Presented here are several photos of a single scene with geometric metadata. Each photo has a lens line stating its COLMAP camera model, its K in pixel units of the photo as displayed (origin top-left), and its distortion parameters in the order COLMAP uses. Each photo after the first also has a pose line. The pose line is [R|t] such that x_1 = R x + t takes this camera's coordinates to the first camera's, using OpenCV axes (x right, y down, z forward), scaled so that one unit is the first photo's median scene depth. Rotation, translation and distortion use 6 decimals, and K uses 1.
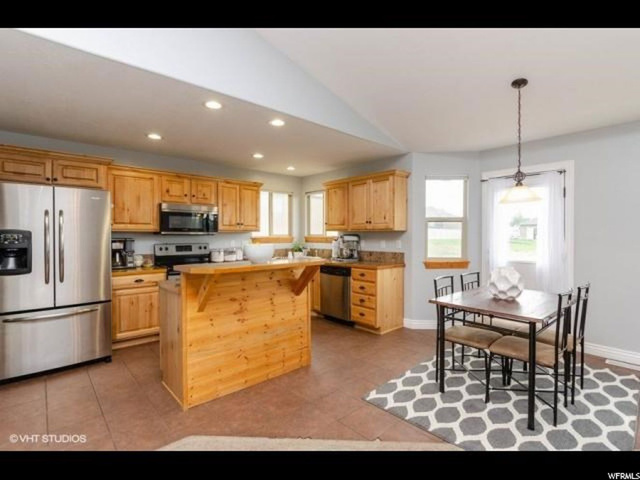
lens RADIAL K [[314.9, 0, 326.9], [0, 314.9, 237.3], [0, 0, 1]] dist [-0.005072, -0.000681]
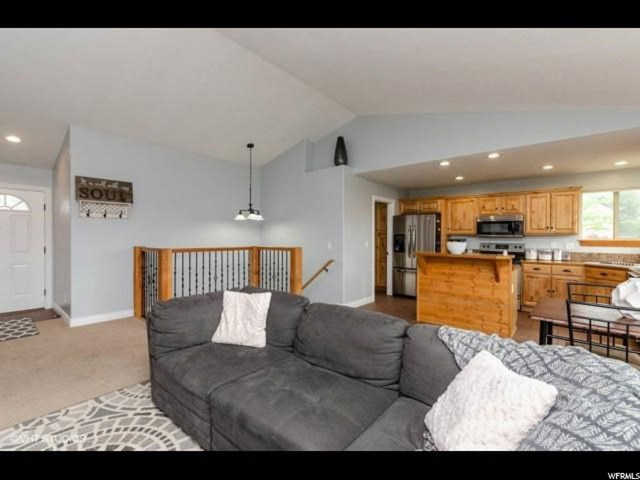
lens RADIAL K [[288.7, 0, 325.5], [0, 288.7, 241.2], [0, 0, 1]] dist [0.000010, 0.000890]
pose [[0.128969, 0.017619, -0.991492, 0.754485], [-0.015510, 0.999756, 0.015748, 0.002876], [0.991527, 0.013347, 0.129211, 0.085578]]
